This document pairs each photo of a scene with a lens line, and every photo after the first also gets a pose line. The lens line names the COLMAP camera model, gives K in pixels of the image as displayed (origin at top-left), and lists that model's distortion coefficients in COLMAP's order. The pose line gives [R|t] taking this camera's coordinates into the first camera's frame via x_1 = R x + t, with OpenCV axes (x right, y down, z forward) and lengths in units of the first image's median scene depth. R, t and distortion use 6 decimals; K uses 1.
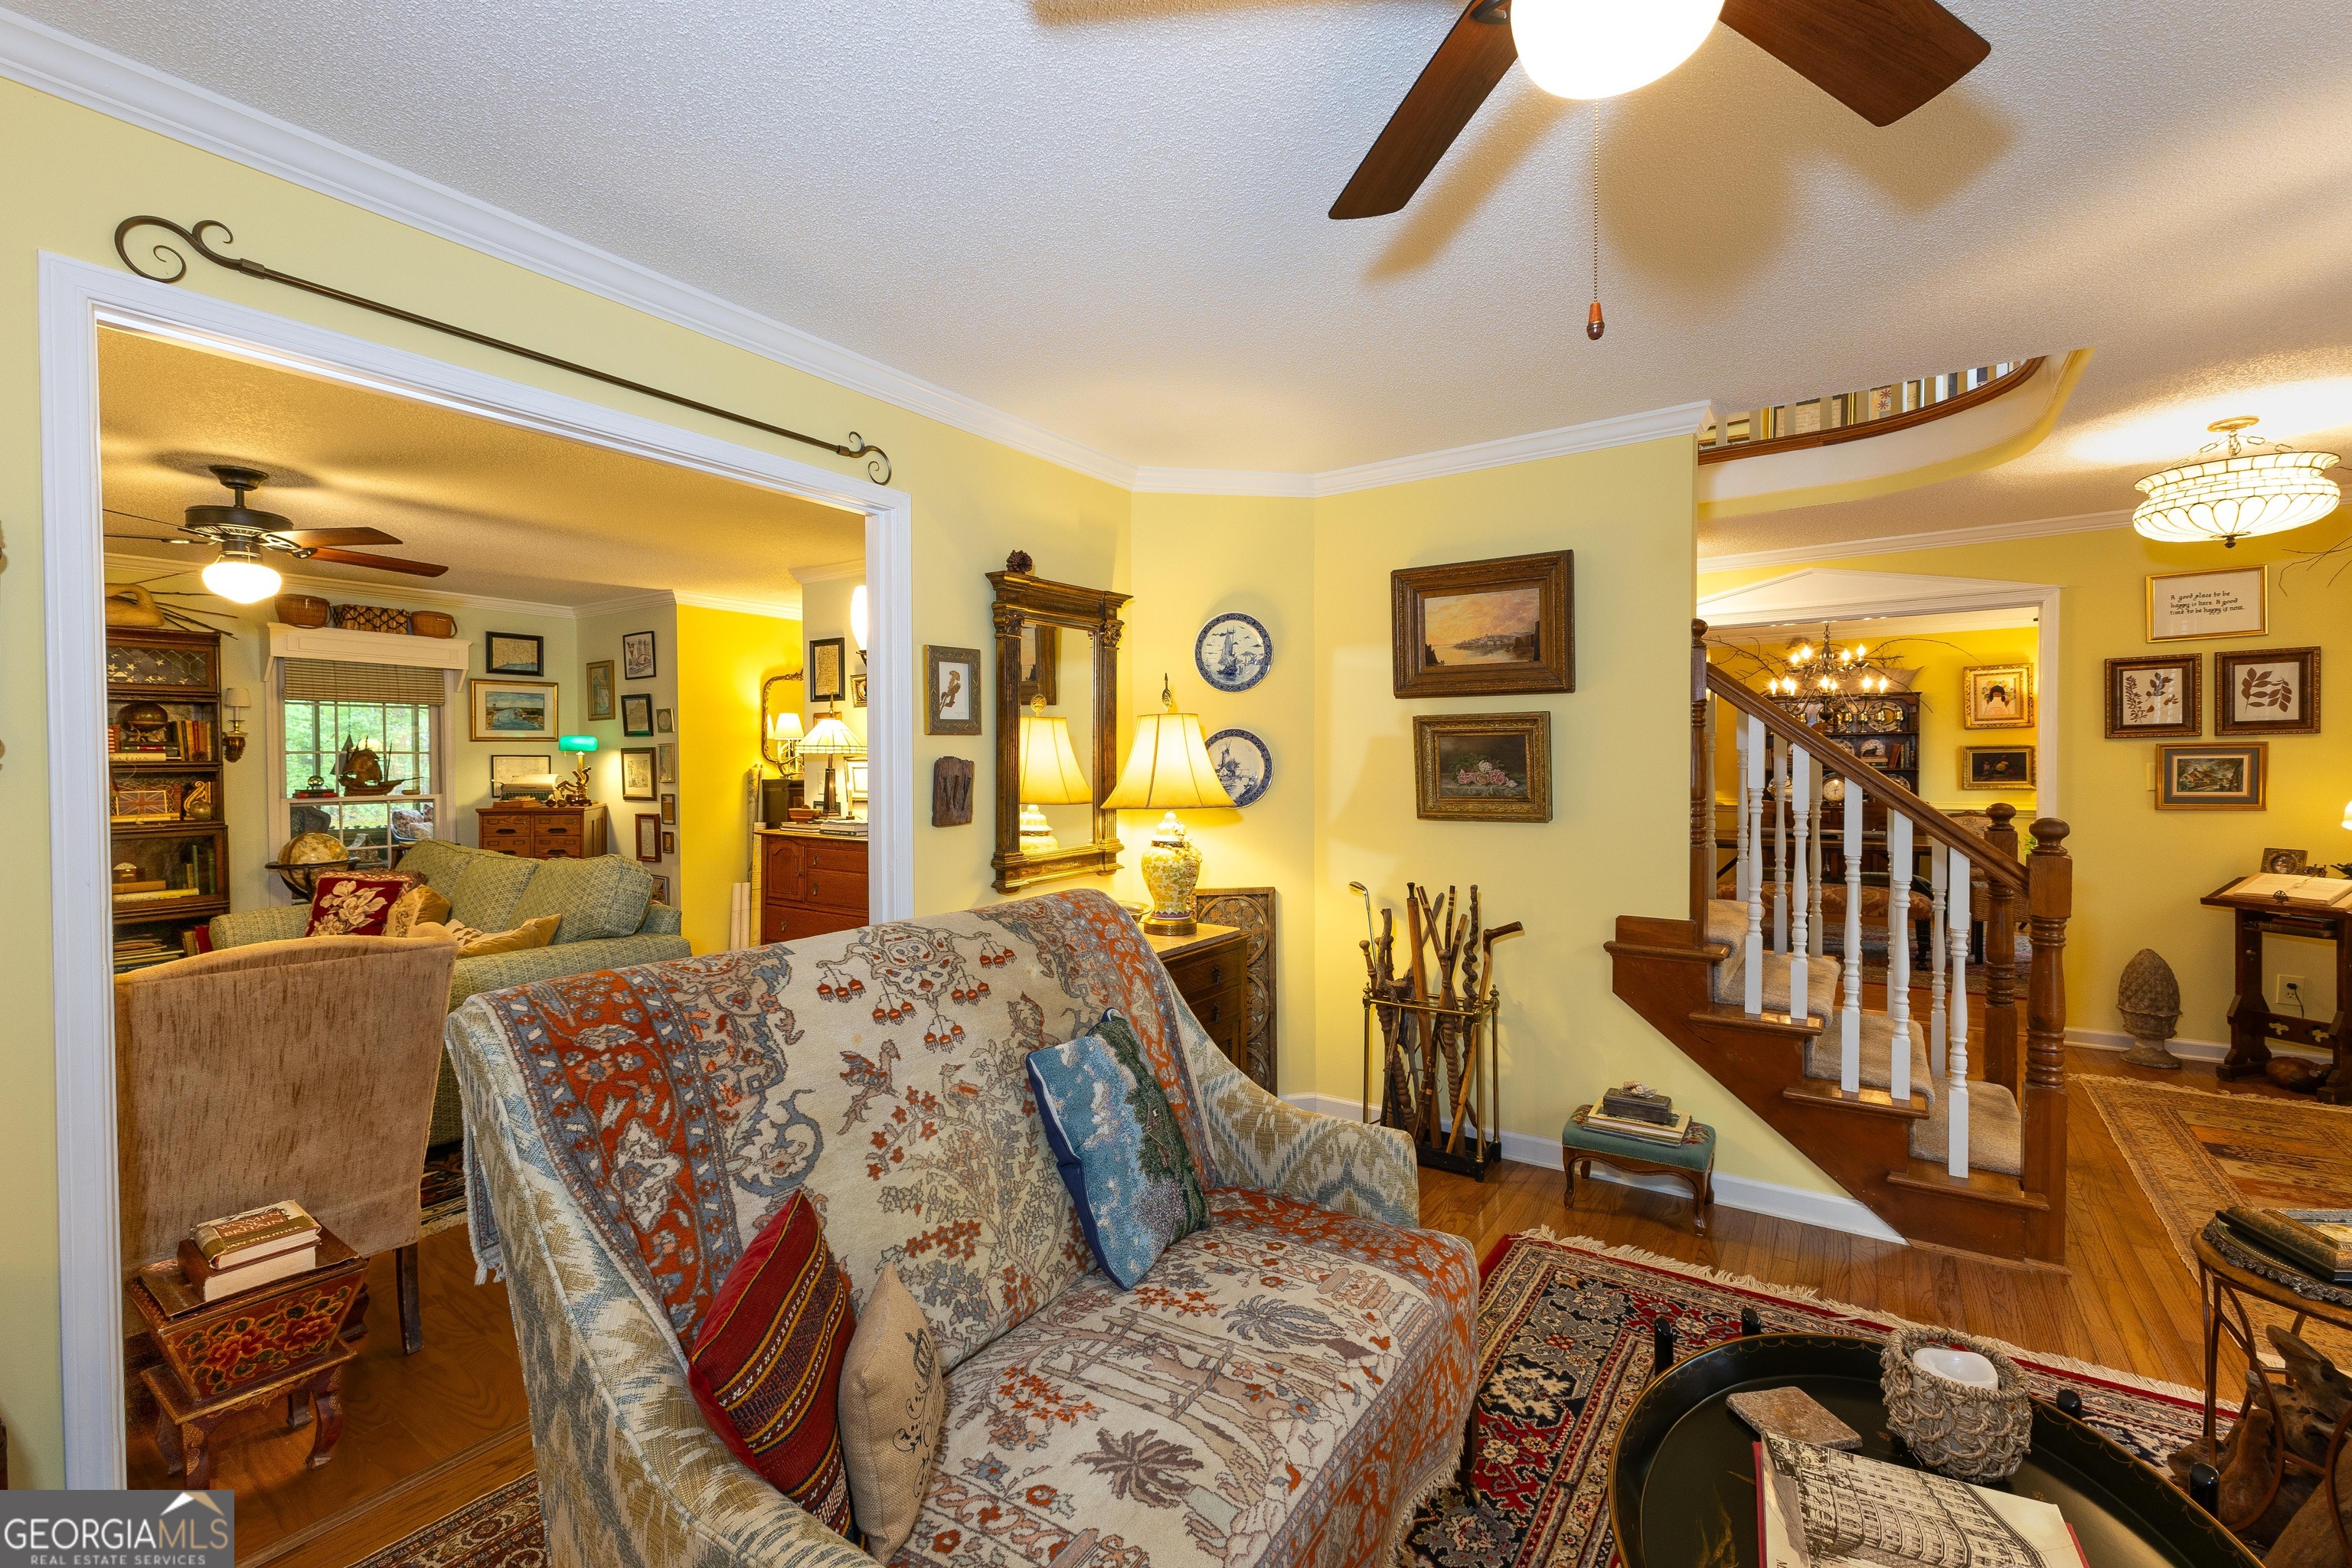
lens RADIAL K [[1015.9, 0, 1184.4], [0, 1015.9, 771.2], [0, 0, 1]] dist [0.008371, -0.000199]
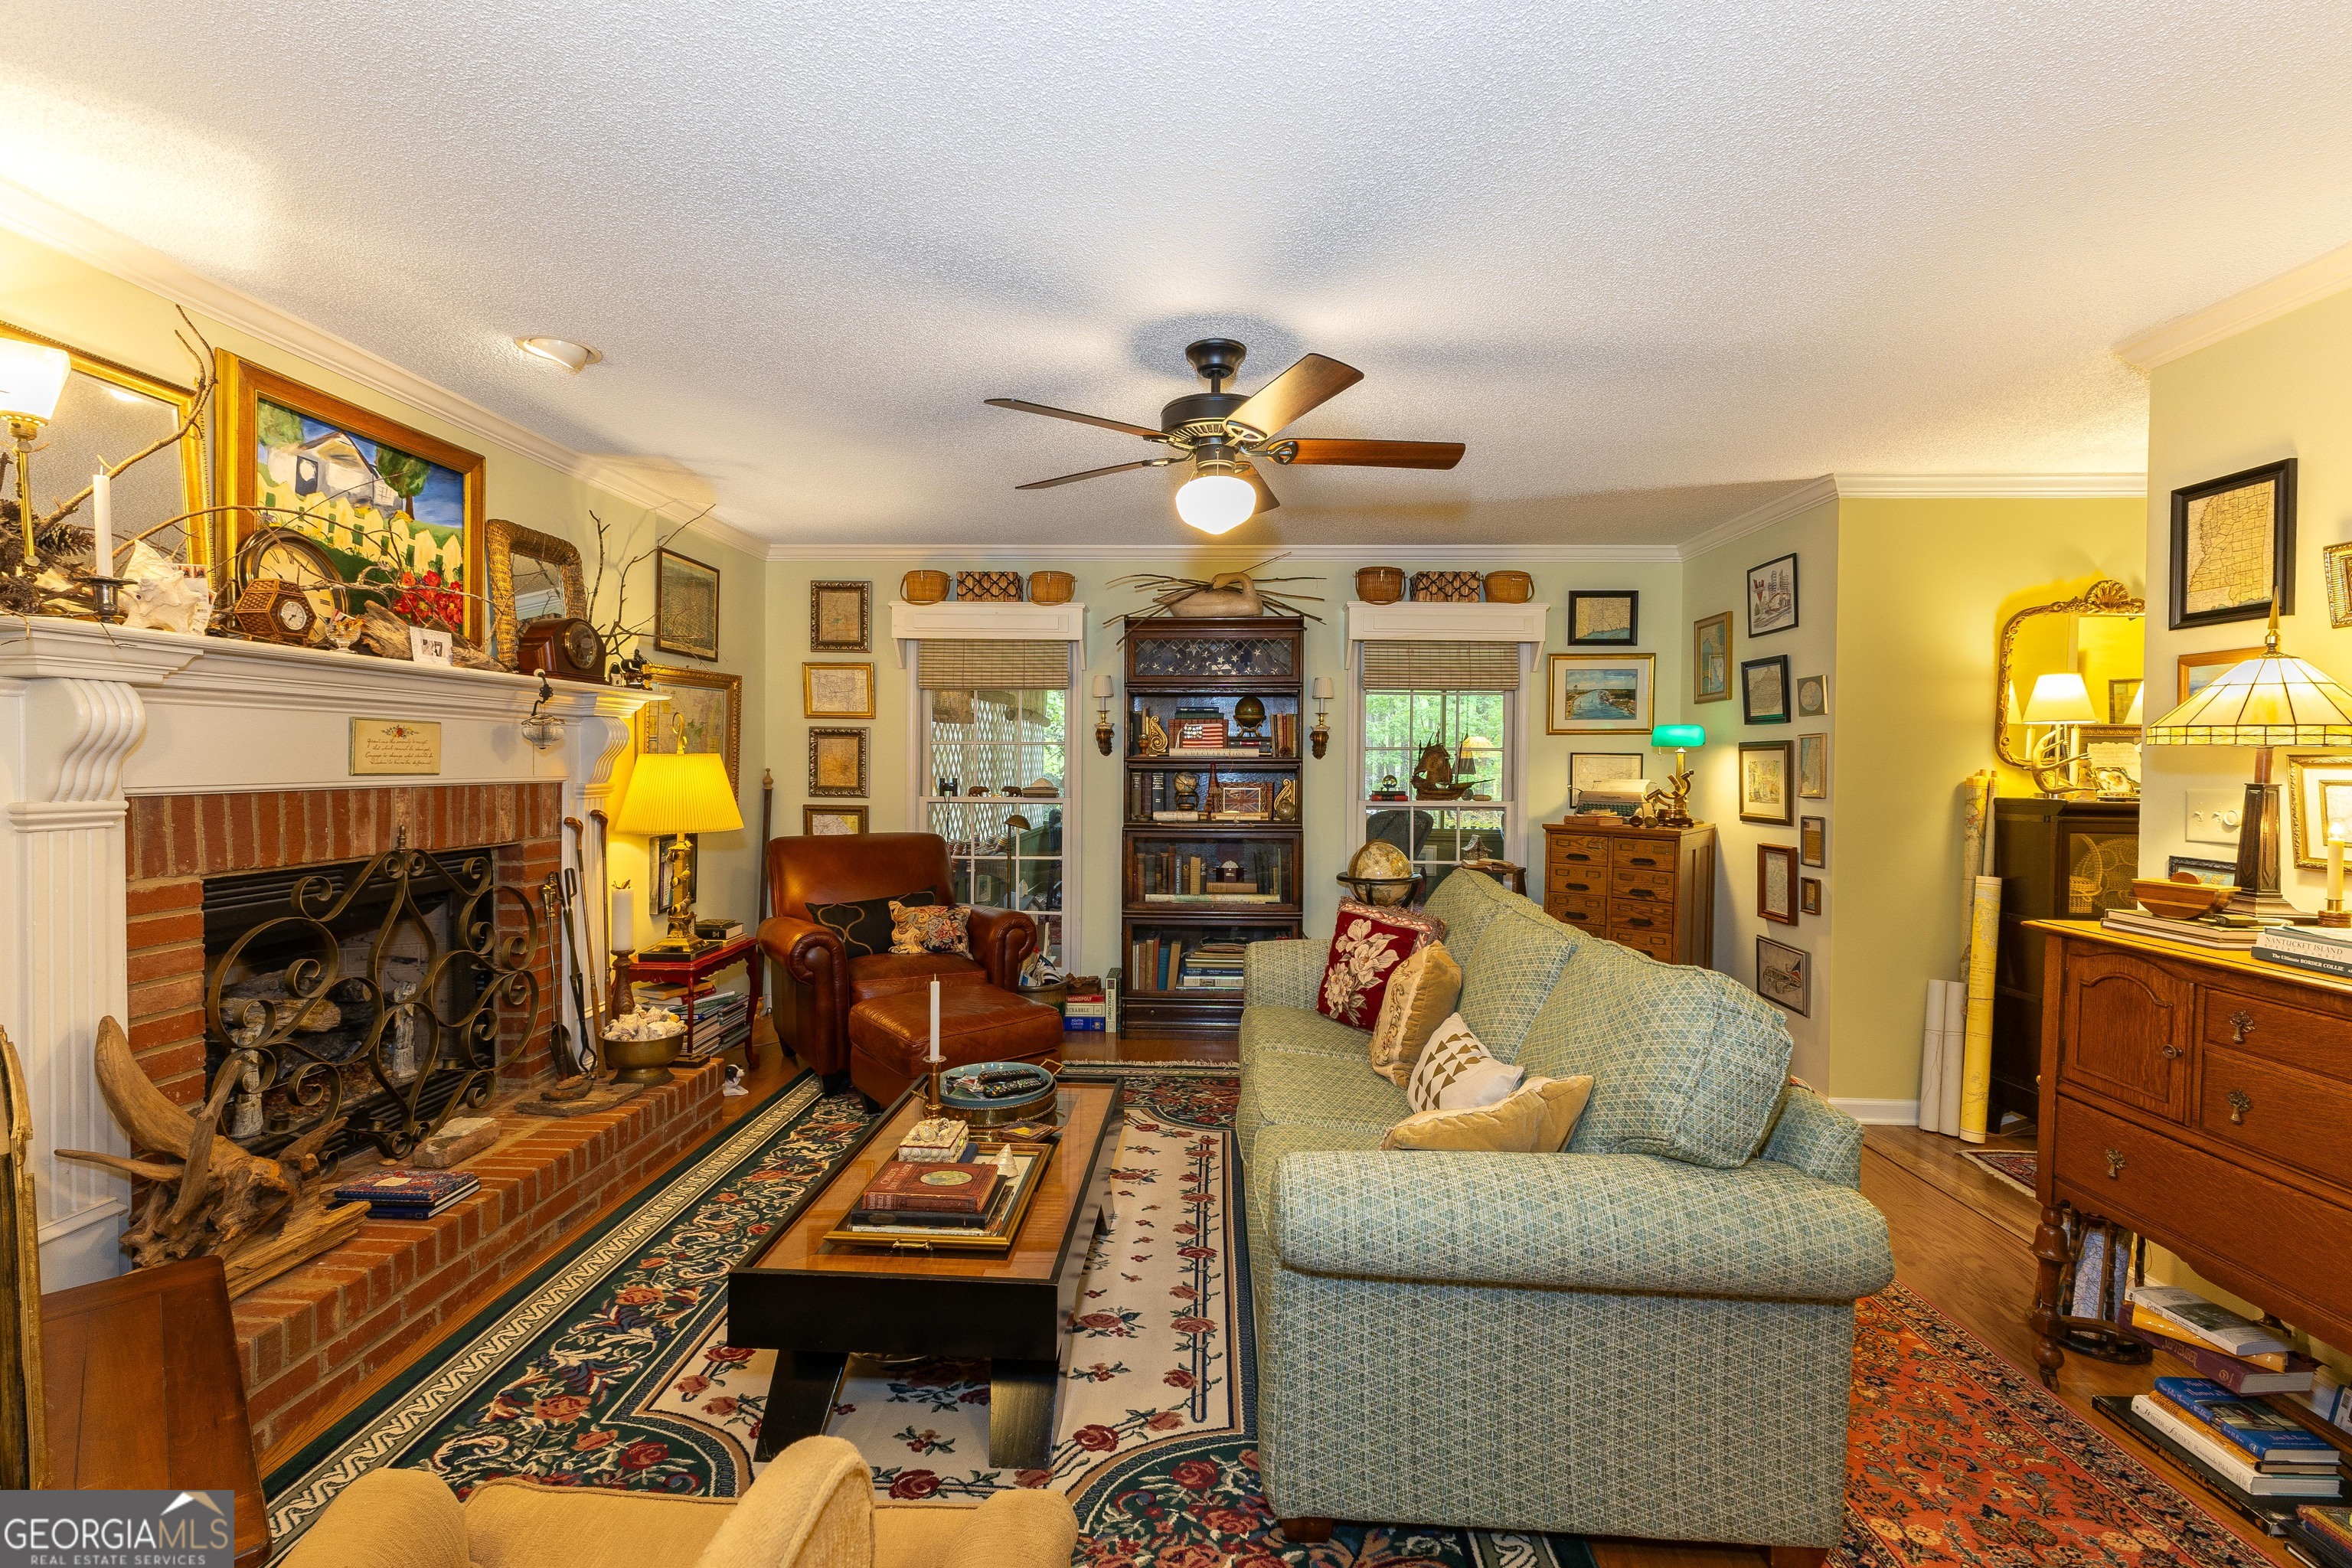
lens RADIAL K [[1015.9, 0, 1188.1], [0, 1015.9, 779.1], [0, 0, 1]] dist [0.008371, -0.000199]
pose [[0.533894, 0.023798, -0.845216, -0.207135], [-0.019902, 0.999681, 0.015576, -0.002300], [0.845317, 0.008506, 0.534197, 0.386385]]
